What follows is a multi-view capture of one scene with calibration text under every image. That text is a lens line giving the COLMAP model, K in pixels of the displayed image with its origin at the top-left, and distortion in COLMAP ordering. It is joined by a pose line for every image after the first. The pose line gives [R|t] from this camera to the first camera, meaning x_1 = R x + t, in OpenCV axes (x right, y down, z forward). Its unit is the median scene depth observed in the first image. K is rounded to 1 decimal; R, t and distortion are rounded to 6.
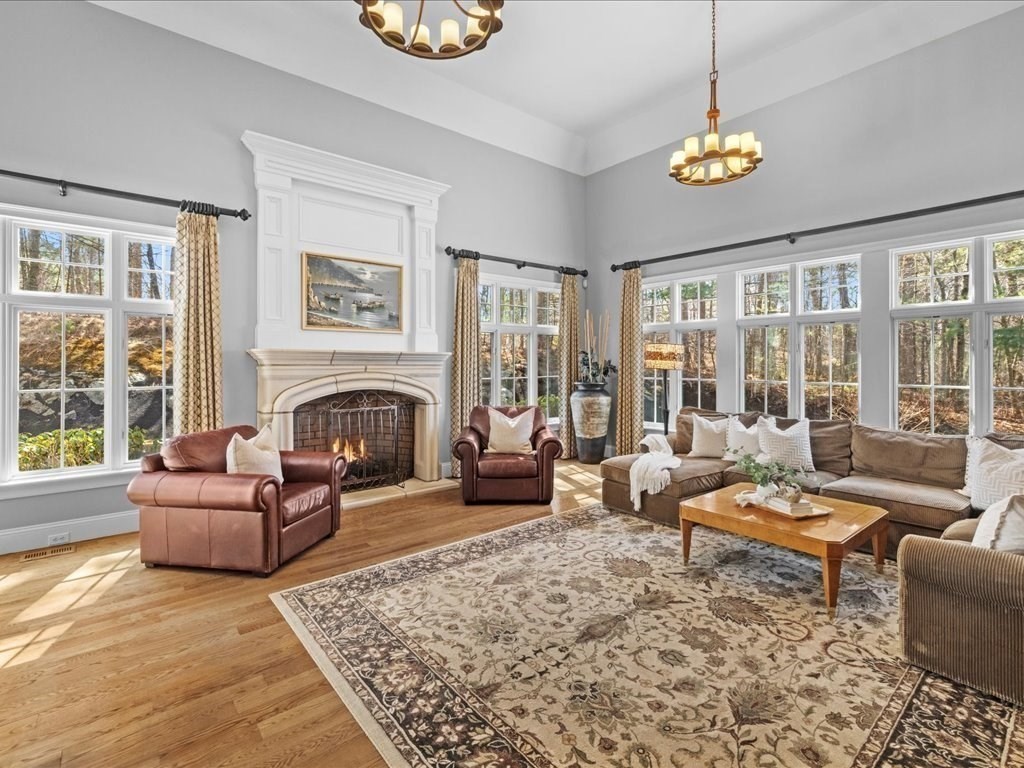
lens RADIAL K [[490.0, 0, 519.7], [0, 490.0, 364.1], [0, 0, 1]] dist [-0.000496, 0.001622]
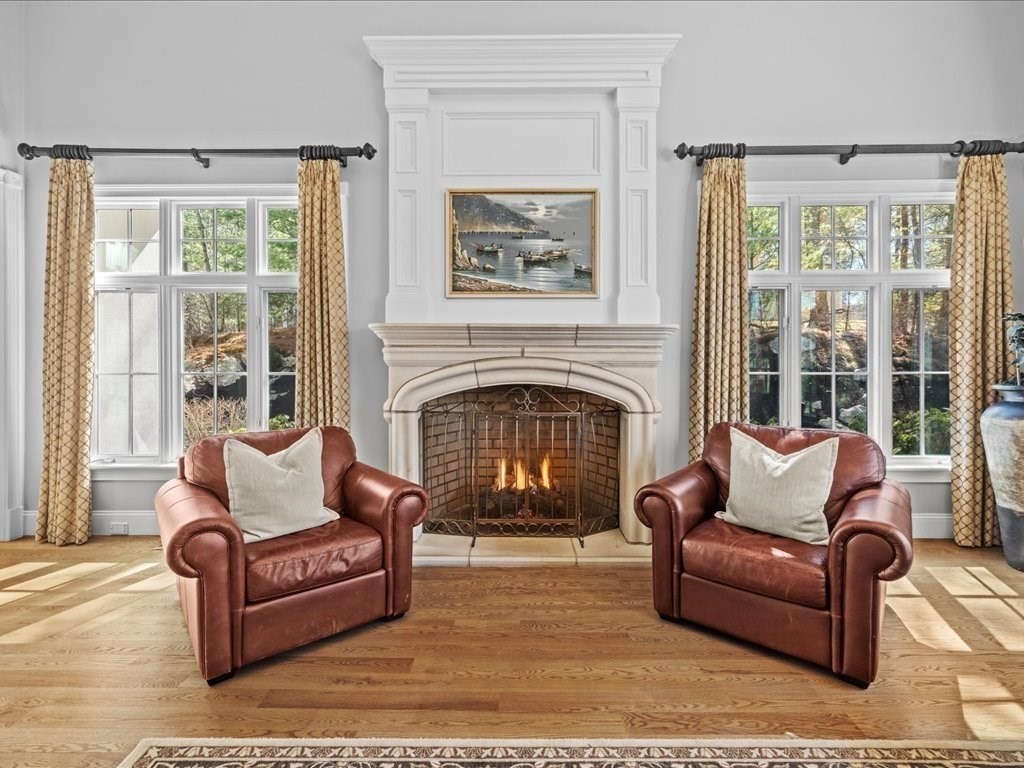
lens RADIAL K [[490.0, 0, 514.8], [0, 490.0, 365.0], [0, 0, 1]] dist [-0.000496, 0.001622]
pose [[0.755592, 0.004561, -0.655027, 0.097810], [-0.001230, 0.999984, 0.005545, 0.021884], [0.655041, -0.003384, 0.755585, 0.477361]]
